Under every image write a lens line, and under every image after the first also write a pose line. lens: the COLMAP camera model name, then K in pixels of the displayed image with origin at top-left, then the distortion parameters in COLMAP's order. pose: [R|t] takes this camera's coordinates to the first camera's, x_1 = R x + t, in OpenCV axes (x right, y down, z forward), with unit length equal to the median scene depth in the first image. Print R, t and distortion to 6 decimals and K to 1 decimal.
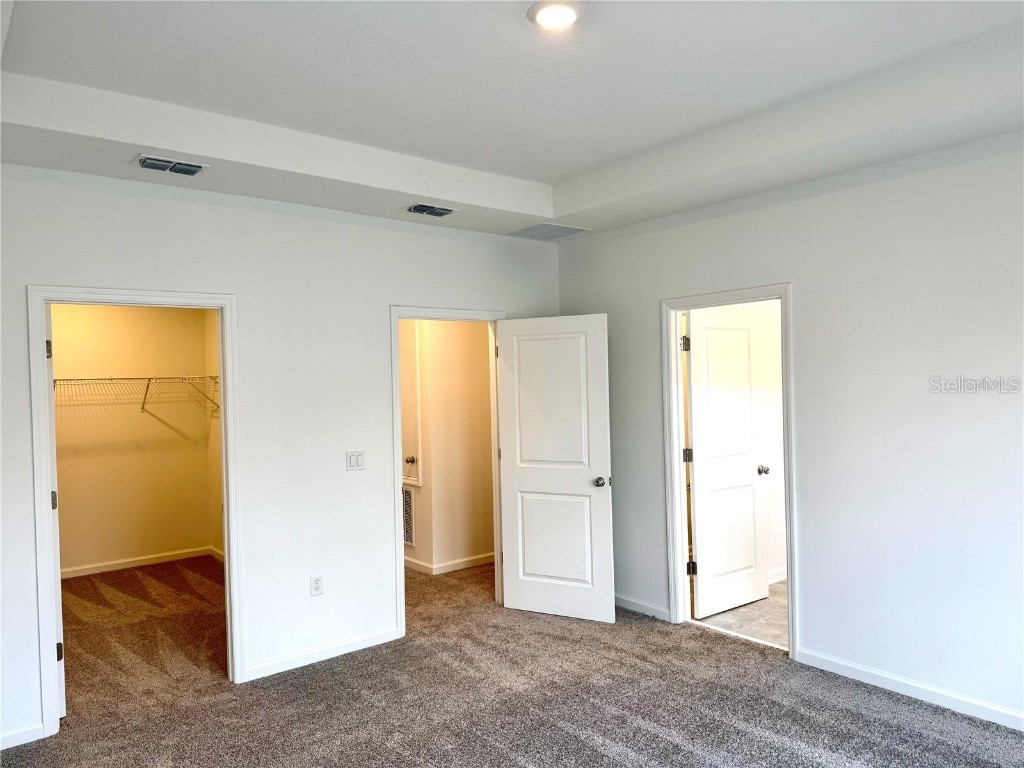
lens RADIAL K [[773.9, 0, 512.0], [0, 773.9, 384.0], [0, 0, 1]] dist [0.256555, -0.122185]
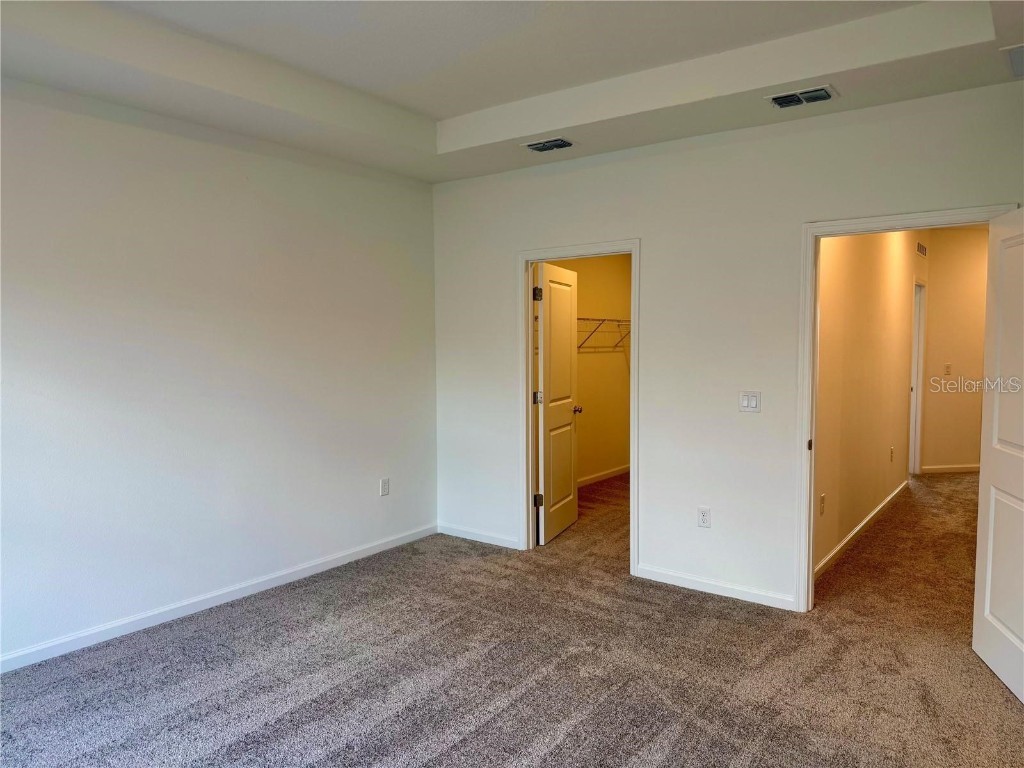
lens RADIAL K [[773.9, 0, 512.0], [0, 773.9, 384.0], [0, 0, 1]] dist [0.256555, -0.122185]
pose [[0.263174, 0.092711, -0.960283, 0.654477], [-0.006670, 0.995523, 0.094285, -0.010277], [0.964725, -0.018409, 0.262614, 0.511028]]
